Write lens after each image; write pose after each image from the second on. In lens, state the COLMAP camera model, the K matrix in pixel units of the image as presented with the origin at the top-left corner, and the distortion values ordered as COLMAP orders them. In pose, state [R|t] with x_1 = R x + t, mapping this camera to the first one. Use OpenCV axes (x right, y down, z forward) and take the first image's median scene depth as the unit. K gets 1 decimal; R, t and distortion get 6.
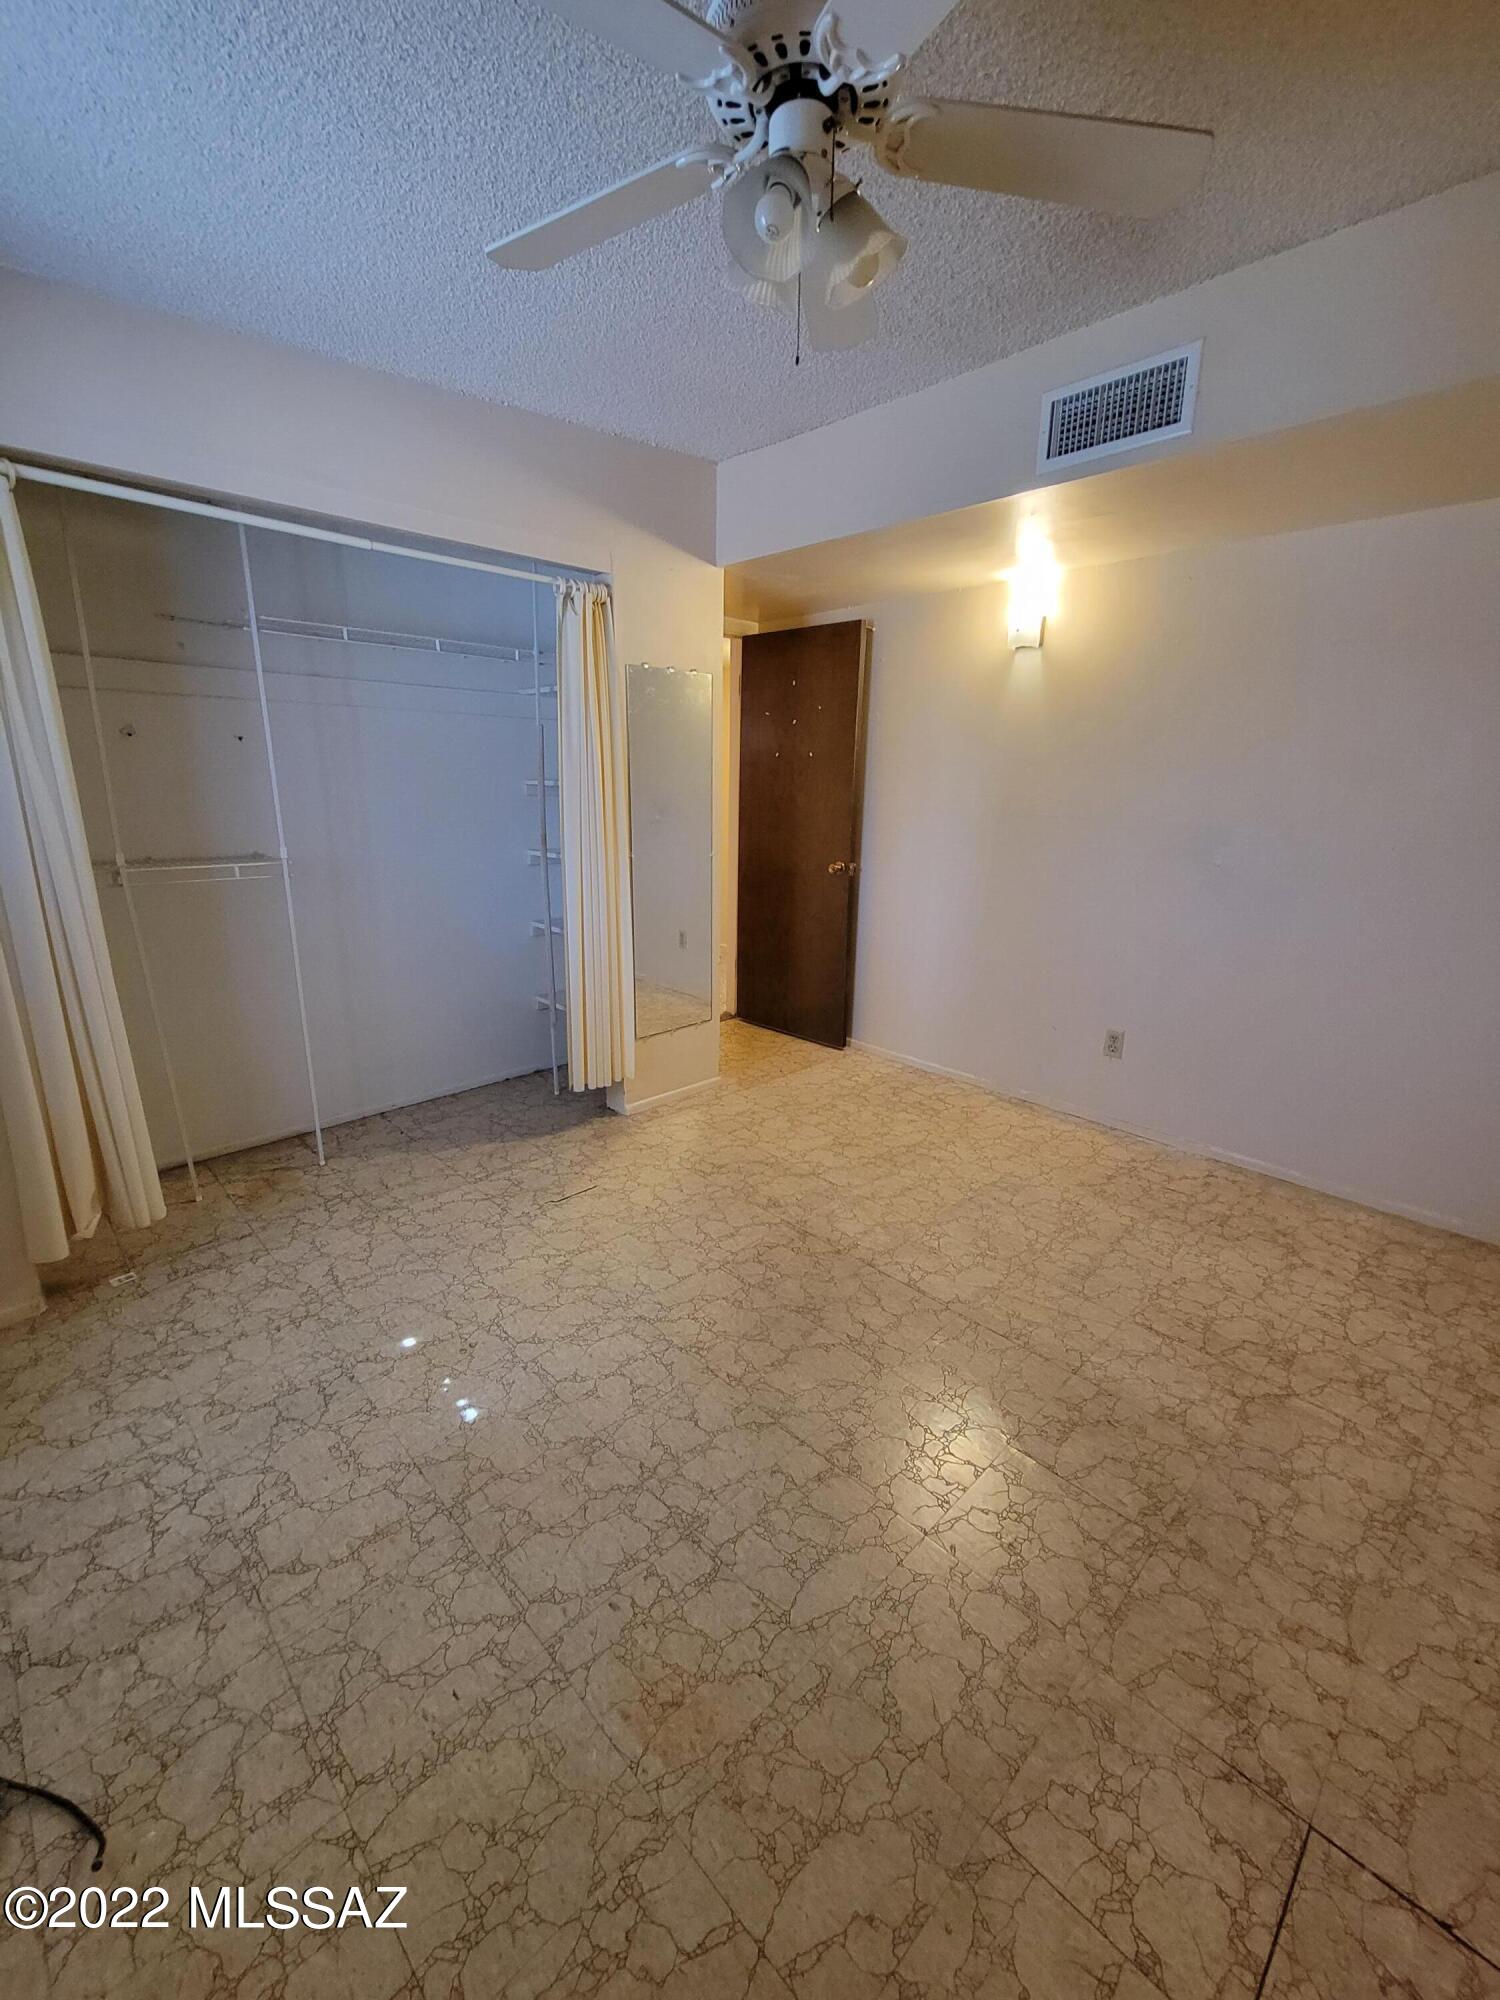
lens RADIAL K [[816.5, 0, 747.2], [0, 816.5, 1002.8], [0, 0, 1]] dist [-0.002232, -0.001399]
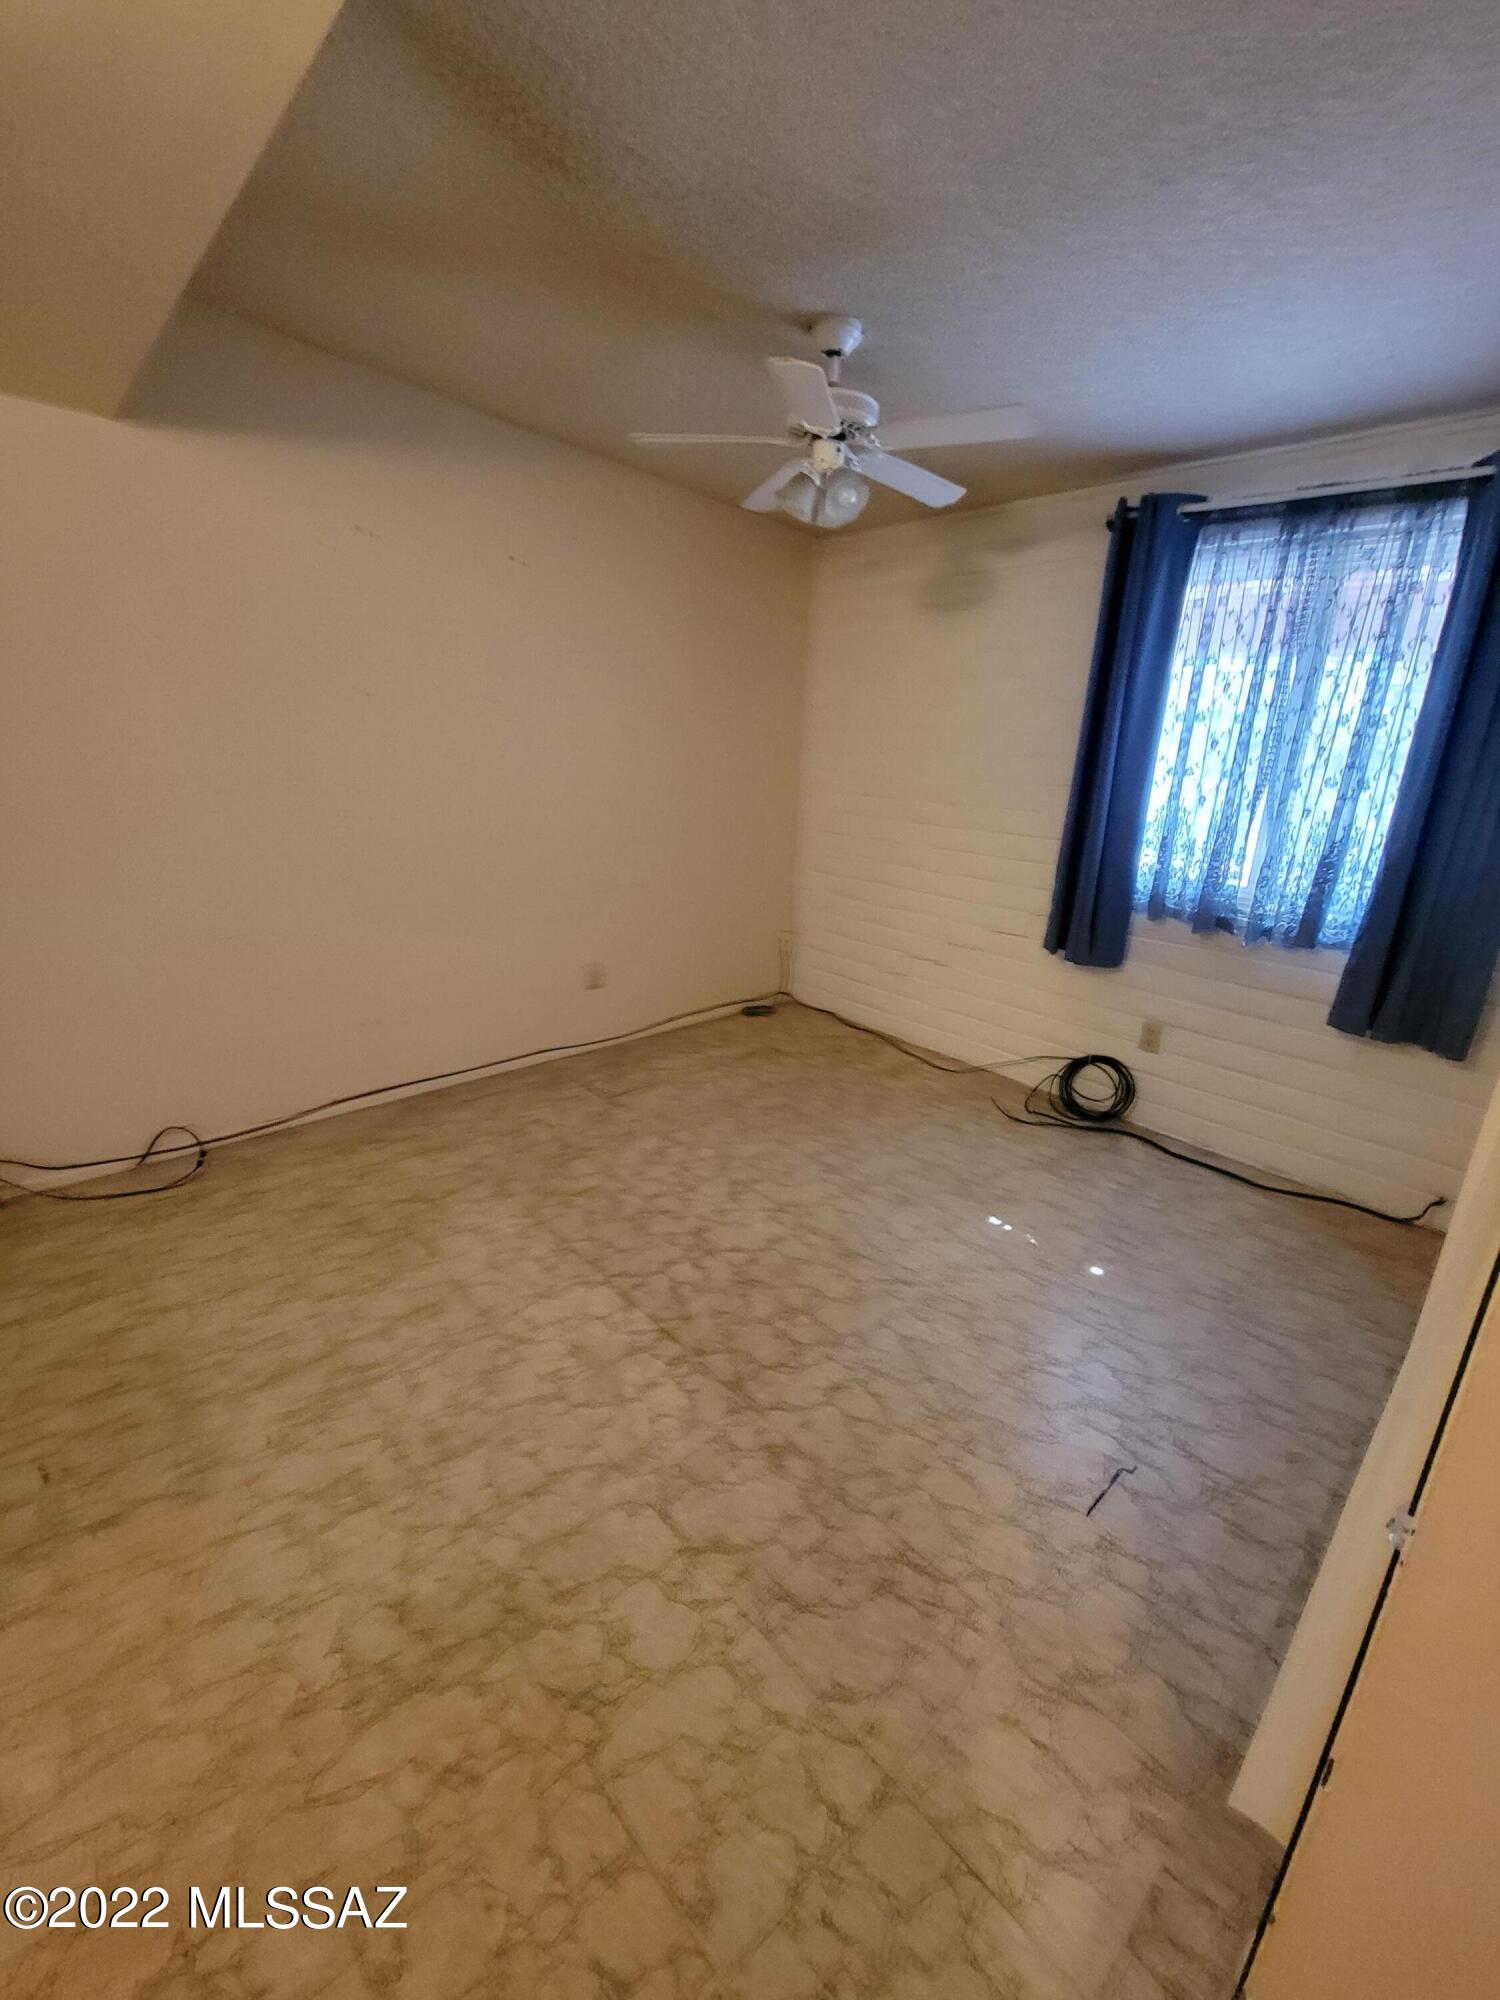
lens RADIAL K [[816.5, 0, 752.6], [0, 816.5, 997.1], [0, 0, 1]] dist [-0.002232, -0.001399]
pose [[-0.998294, -0.058121, 0.005604, 0.077829], [-0.045796, 0.838883, 0.542382, -0.445250], [-0.036225, 0.541200, -0.840113, 1.558160]]
